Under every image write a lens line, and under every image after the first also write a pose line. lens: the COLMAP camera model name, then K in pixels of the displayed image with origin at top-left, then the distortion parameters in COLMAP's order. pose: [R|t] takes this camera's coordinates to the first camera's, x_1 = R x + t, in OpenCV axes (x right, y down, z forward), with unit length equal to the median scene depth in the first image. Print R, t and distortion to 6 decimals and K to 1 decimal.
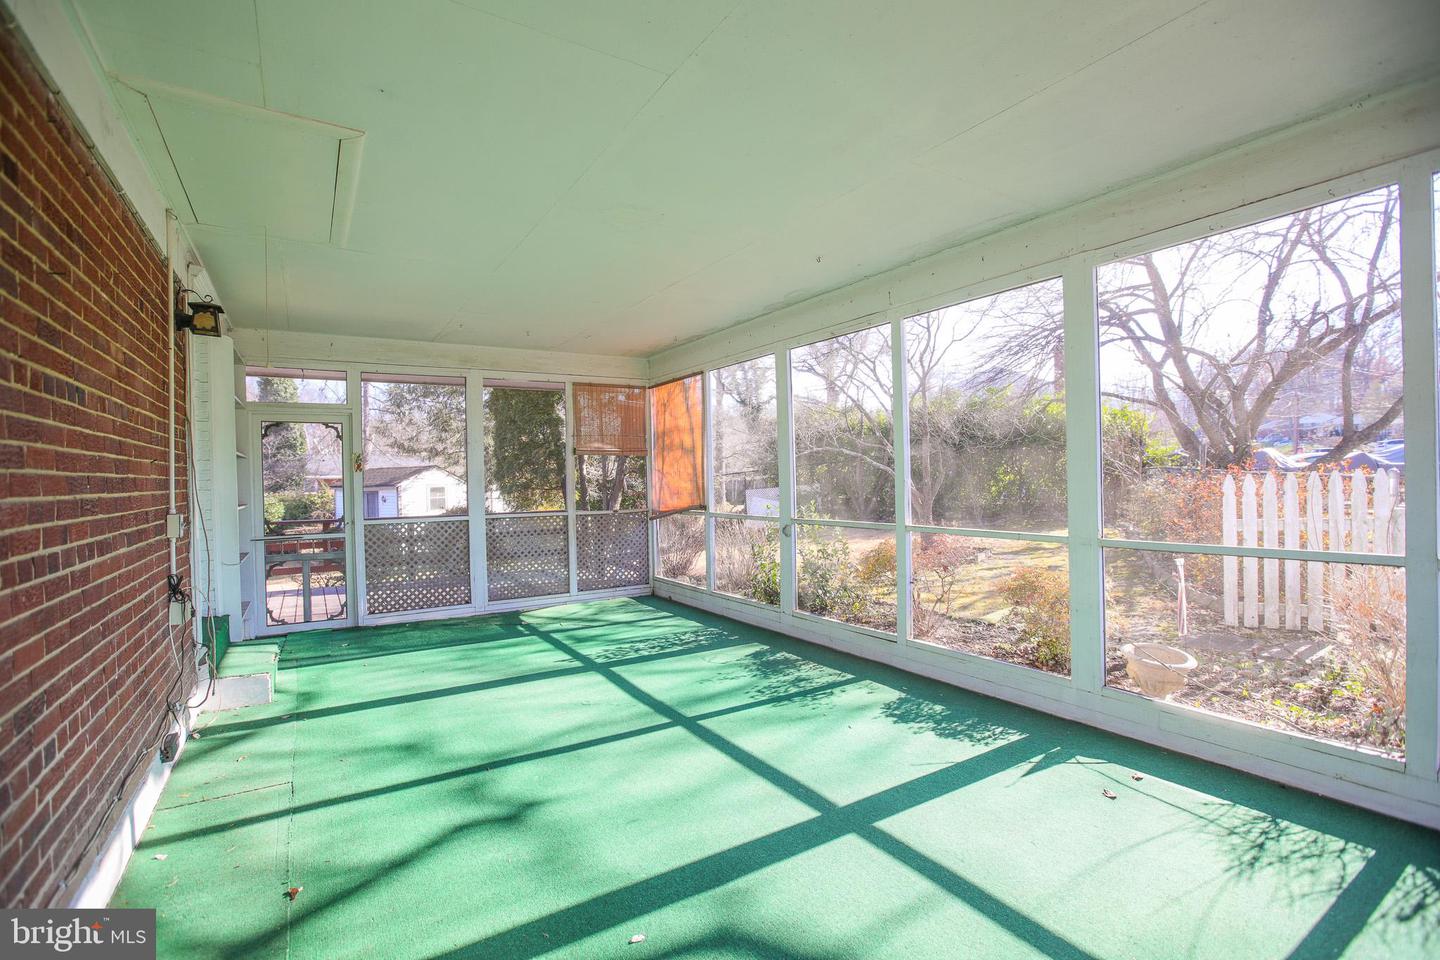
lens RADIAL K [[657.7, 0, 714.4], [0, 657.7, 482.3], [0, 0, 1]] dist [-0.056099, 0.022456]
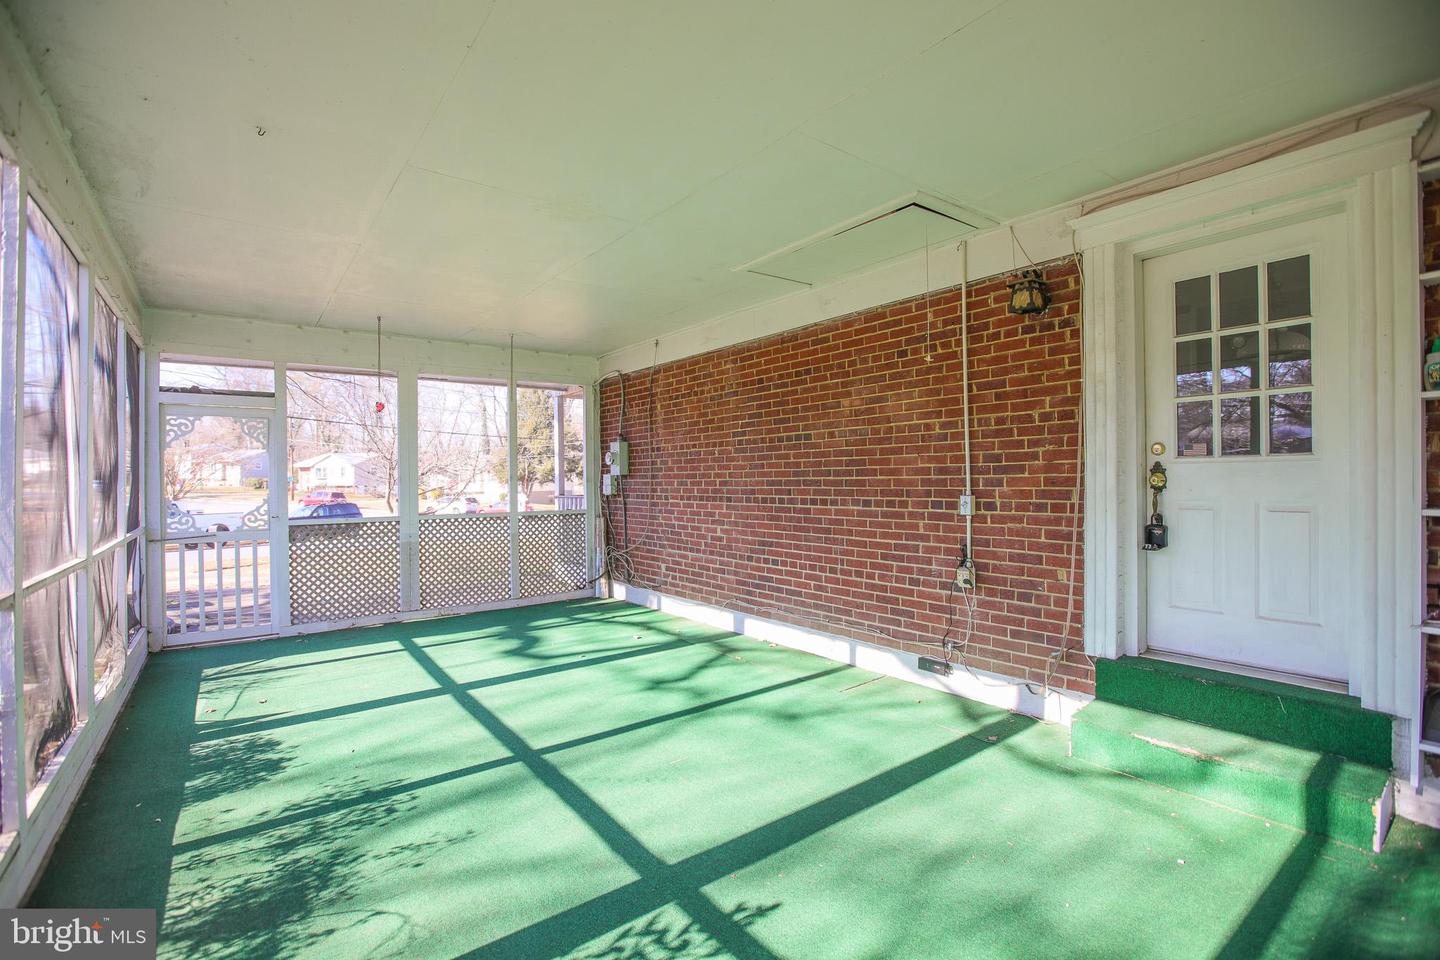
lens RADIAL K [[657.7, 0, 714.4], [0, 657.7, 482.3], [0, 0, 1]] dist [-0.056099, 0.022456]
pose [[-0.996209, 0.032606, -0.080654, -0.229943], [0.031400, 0.999376, 0.016178, -0.007648], [0.081132, 0.013584, -0.996611, 1.812081]]
